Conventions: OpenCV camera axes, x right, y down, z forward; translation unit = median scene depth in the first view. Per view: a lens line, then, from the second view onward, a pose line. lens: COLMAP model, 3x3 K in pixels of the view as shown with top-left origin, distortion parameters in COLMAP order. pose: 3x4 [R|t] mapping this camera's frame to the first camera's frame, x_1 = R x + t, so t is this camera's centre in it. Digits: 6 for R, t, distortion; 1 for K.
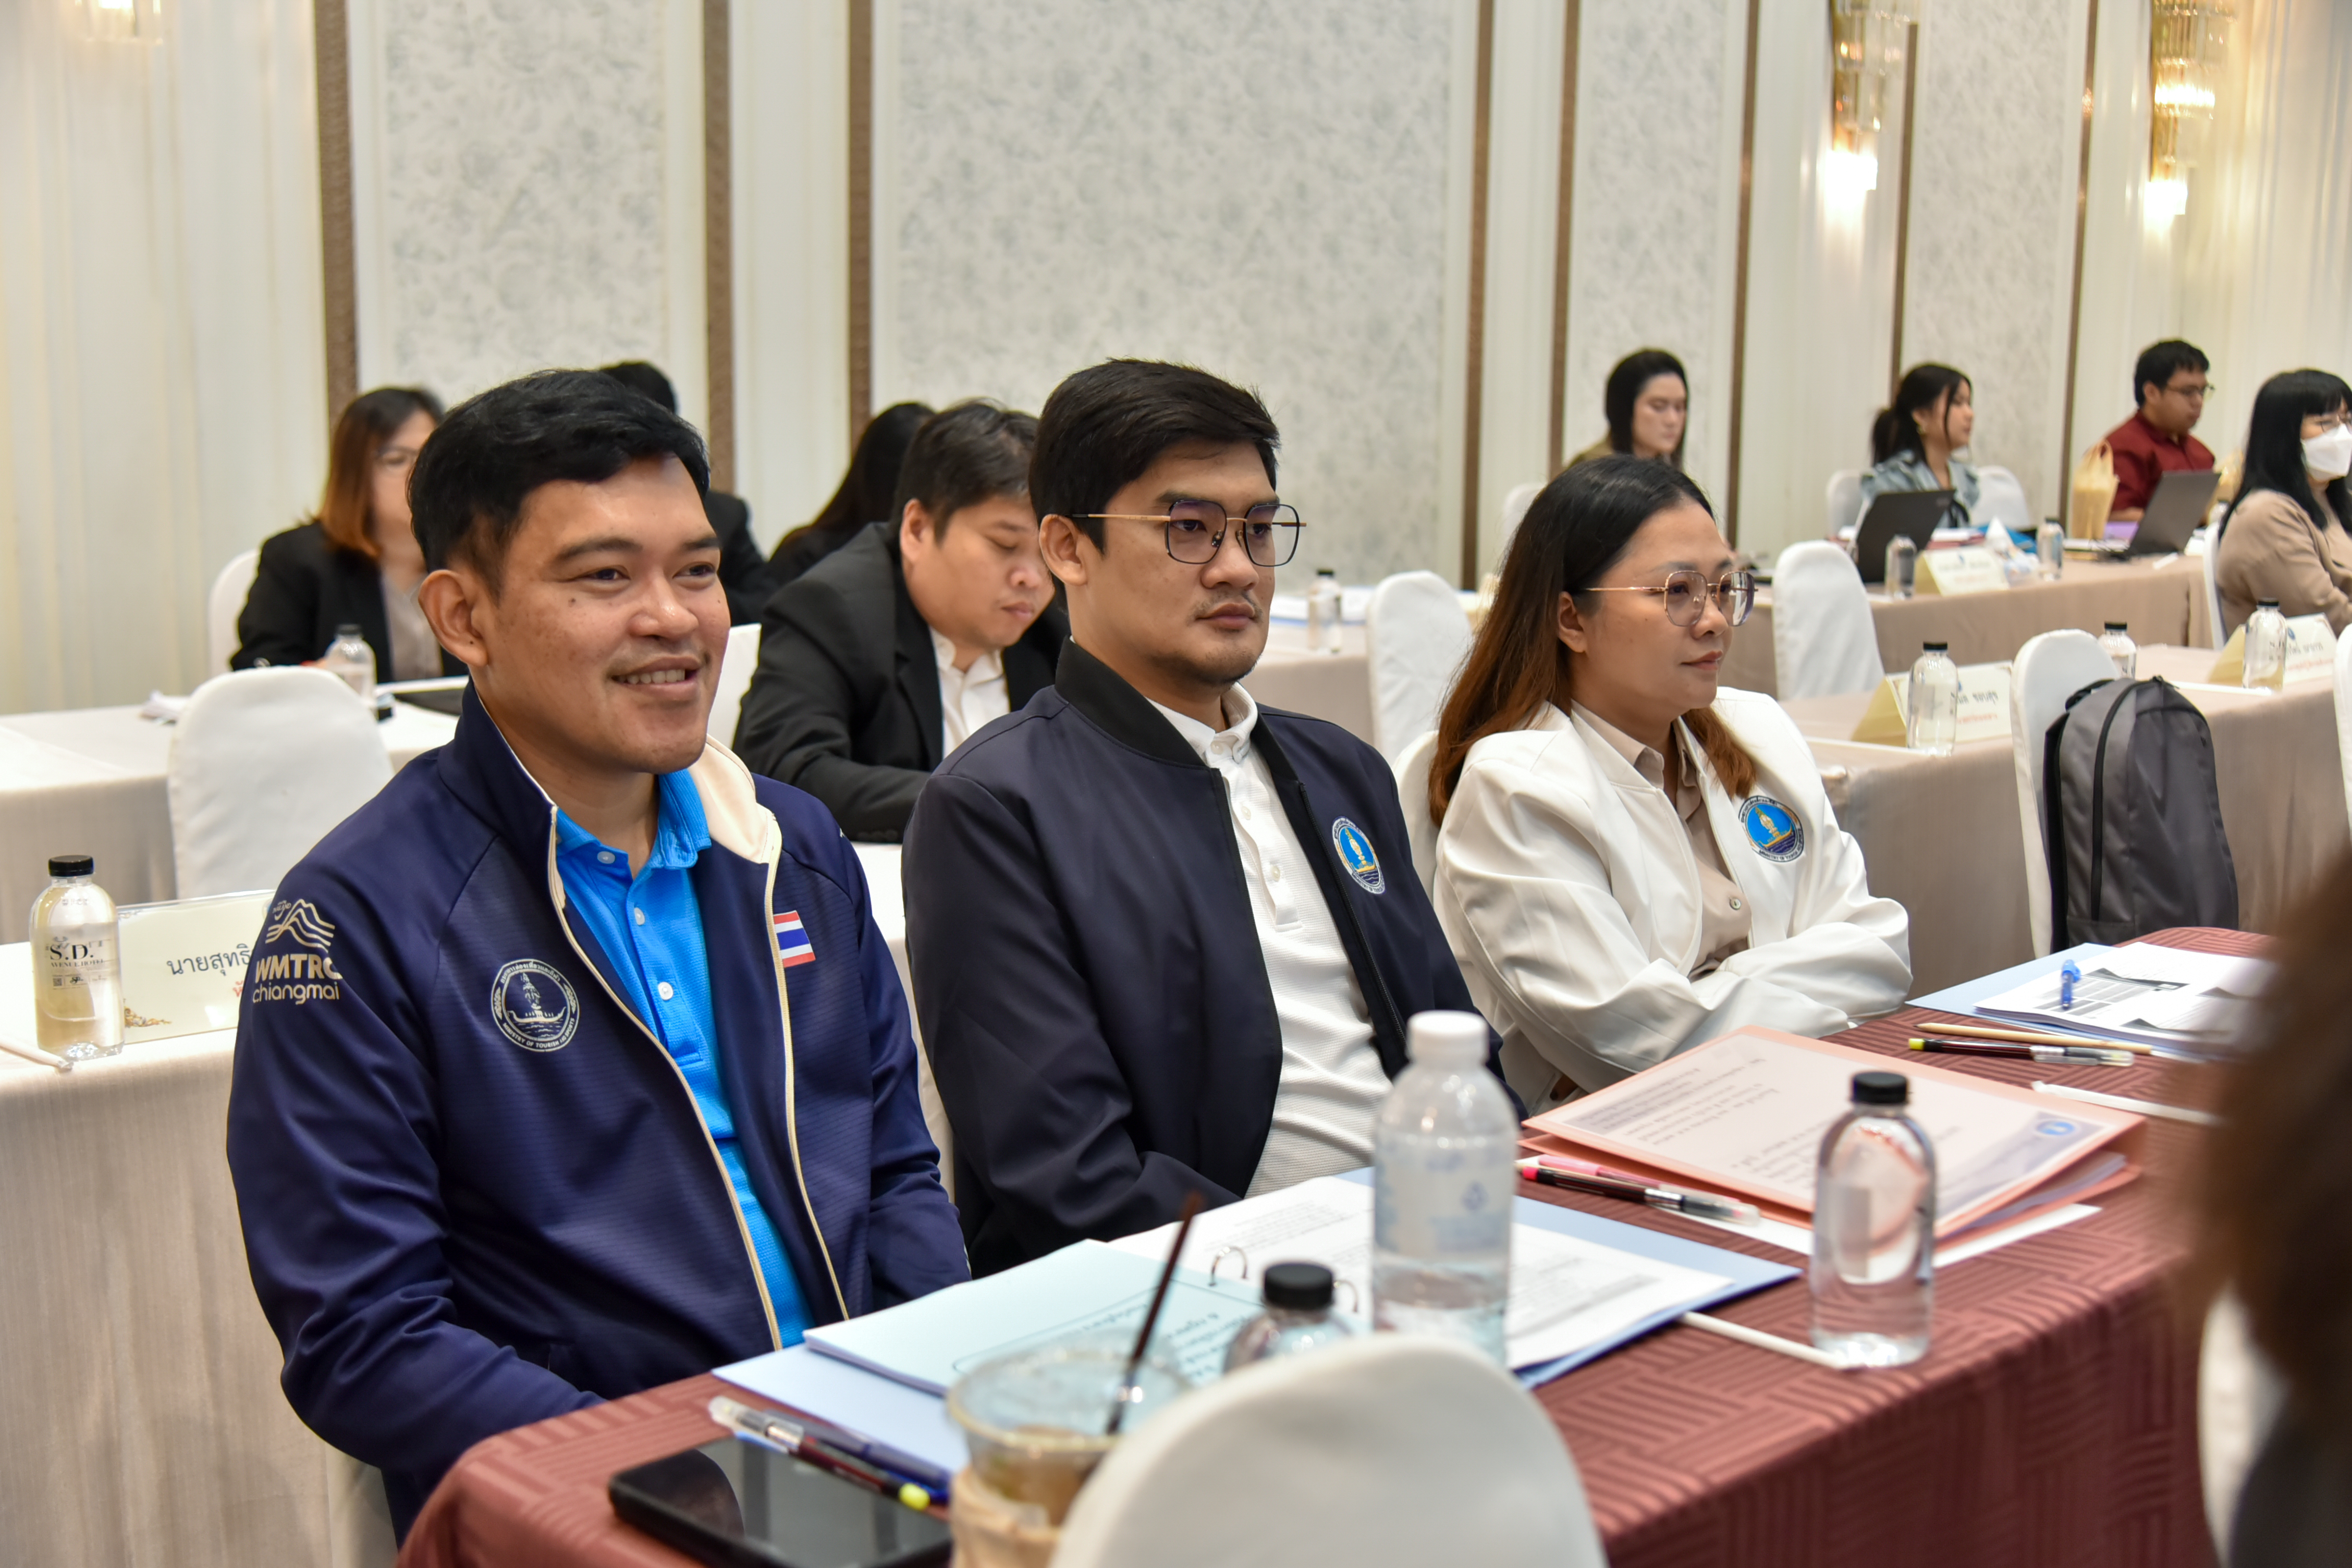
lens RADIAL K [[2791.5, 0, 1176.0], [0, 2791.5, 782.3], [0, 0, 1]] dist [0.041022, 0.000000]
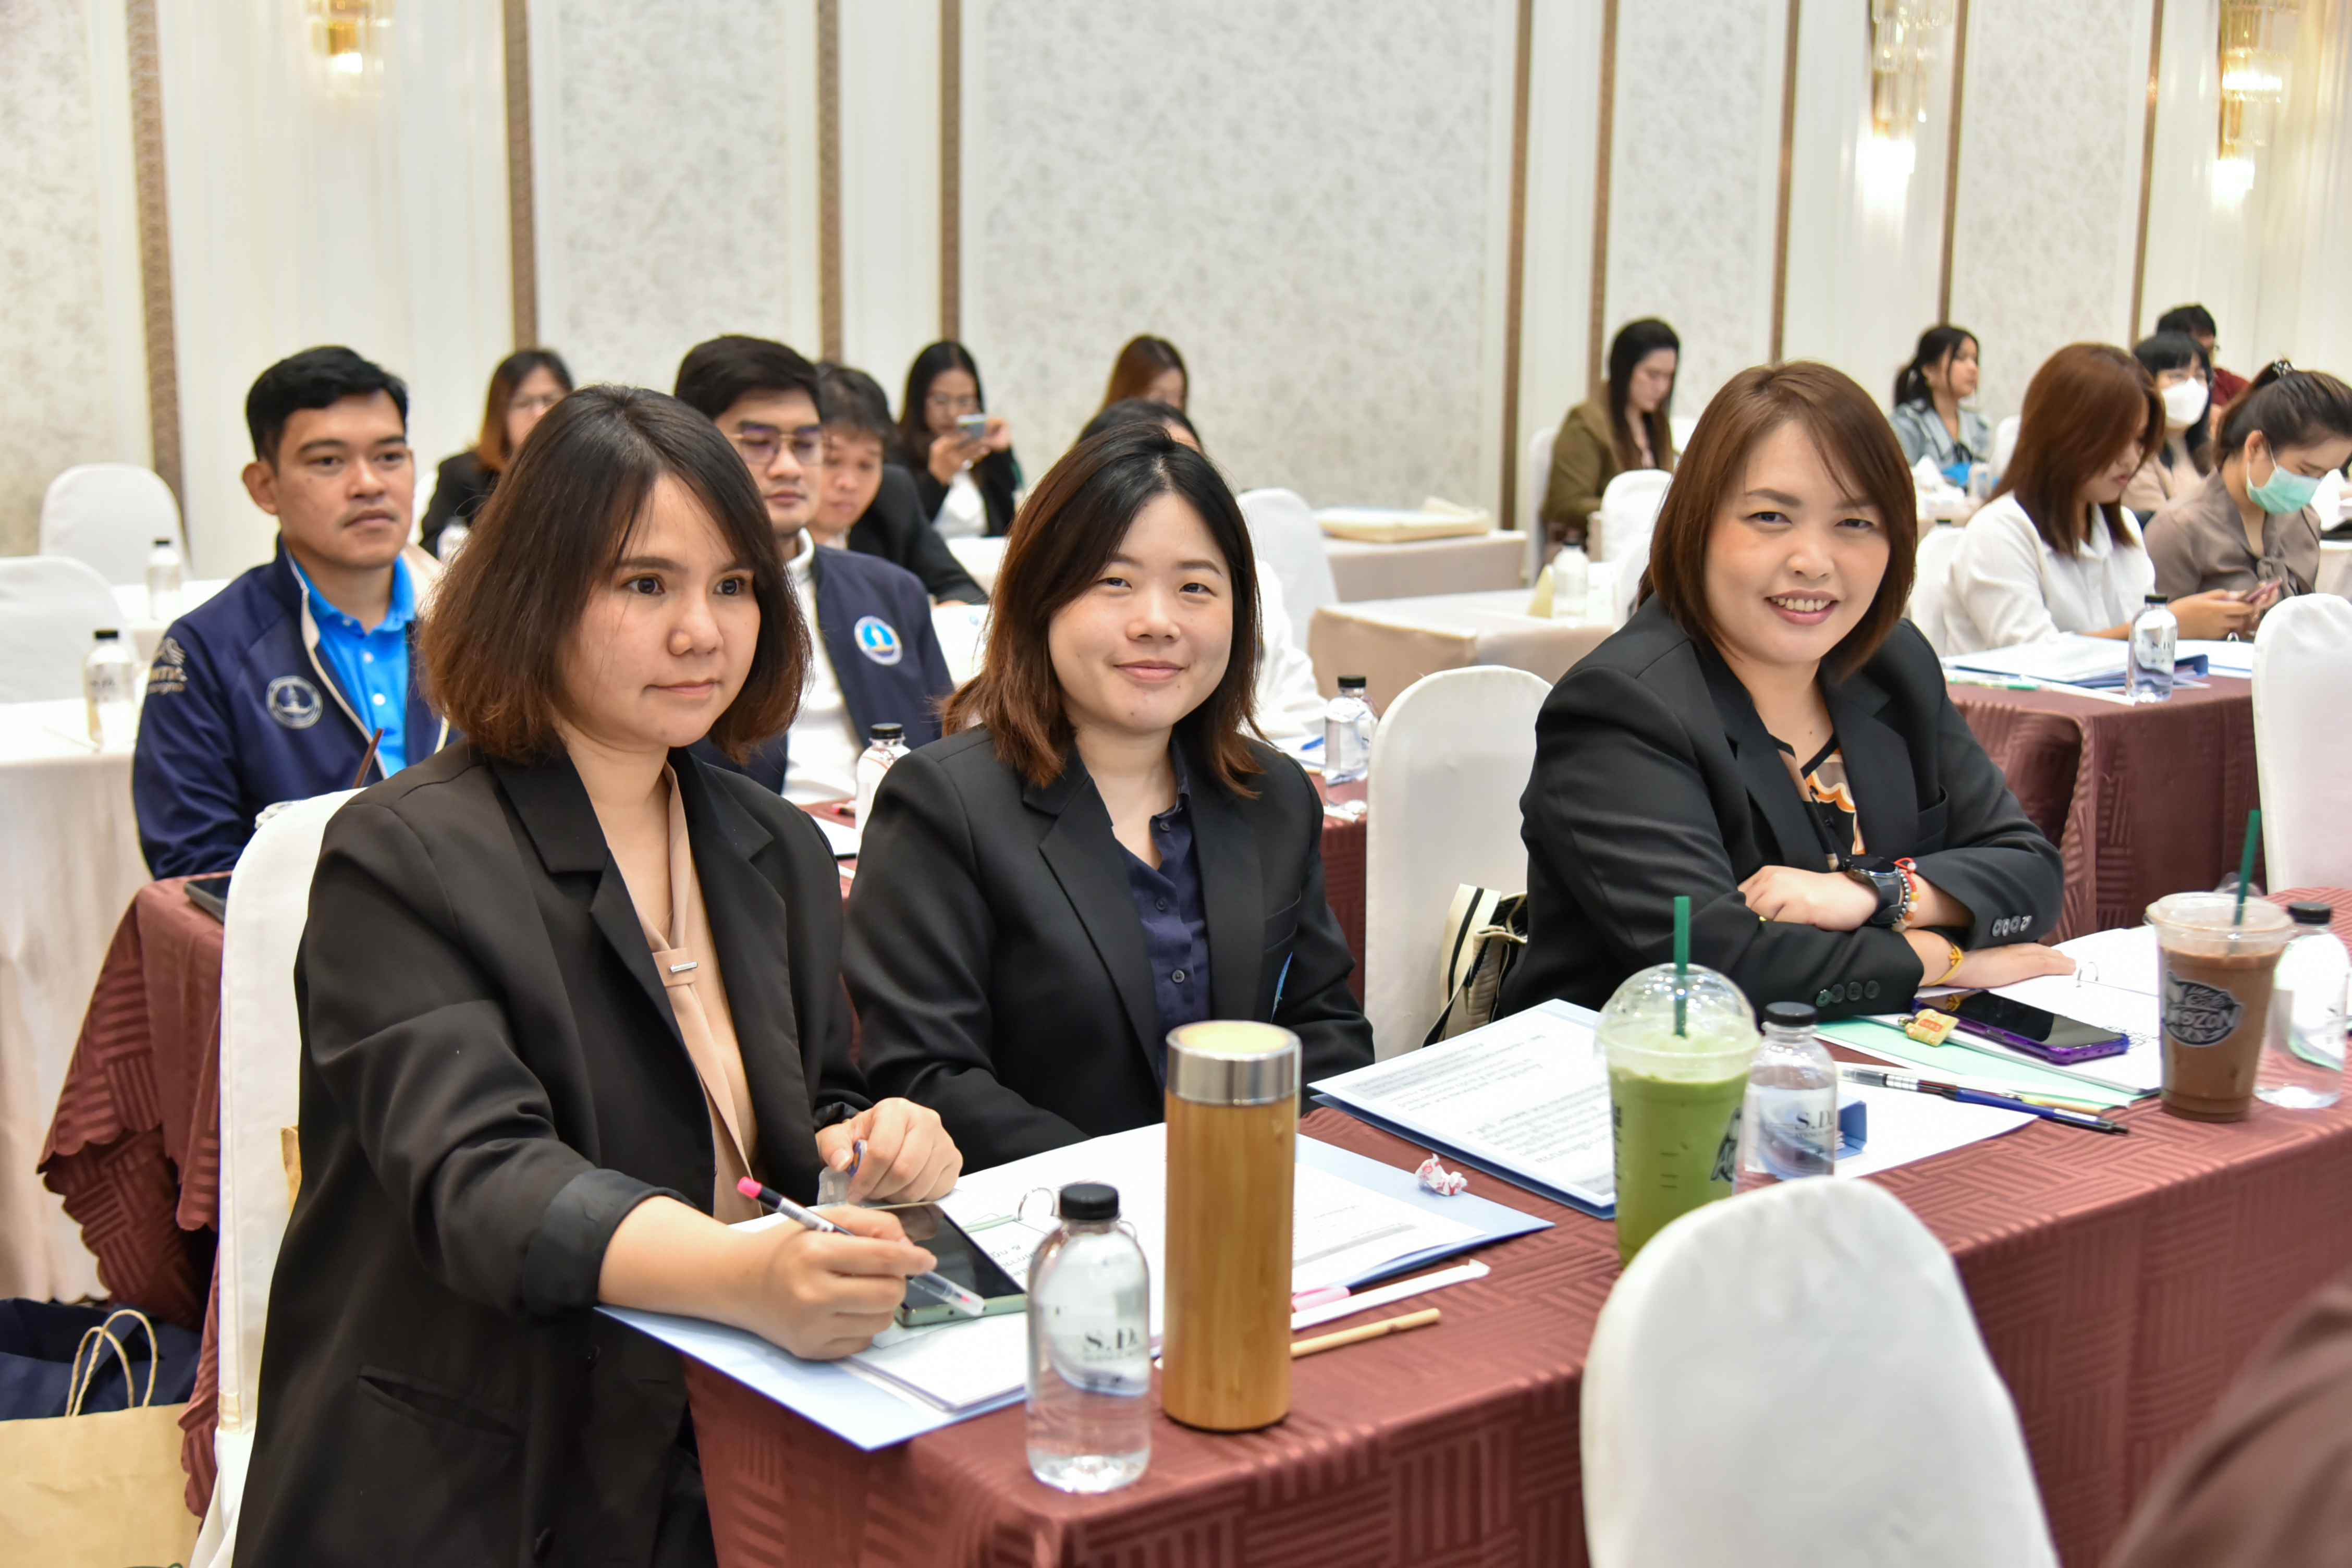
lens RADIAL K [[2587.5, 0, 1175.2], [0, 2587.5, 785.4], [0, 0, 1]] dist [0.019996, 0.000000]
pose [[0.990622, 0.023059, -0.134671, 0.144112], [-0.019062, 0.999341, 0.030897, 0.018448], [0.135294, -0.028041, 0.990409, -0.148276]]
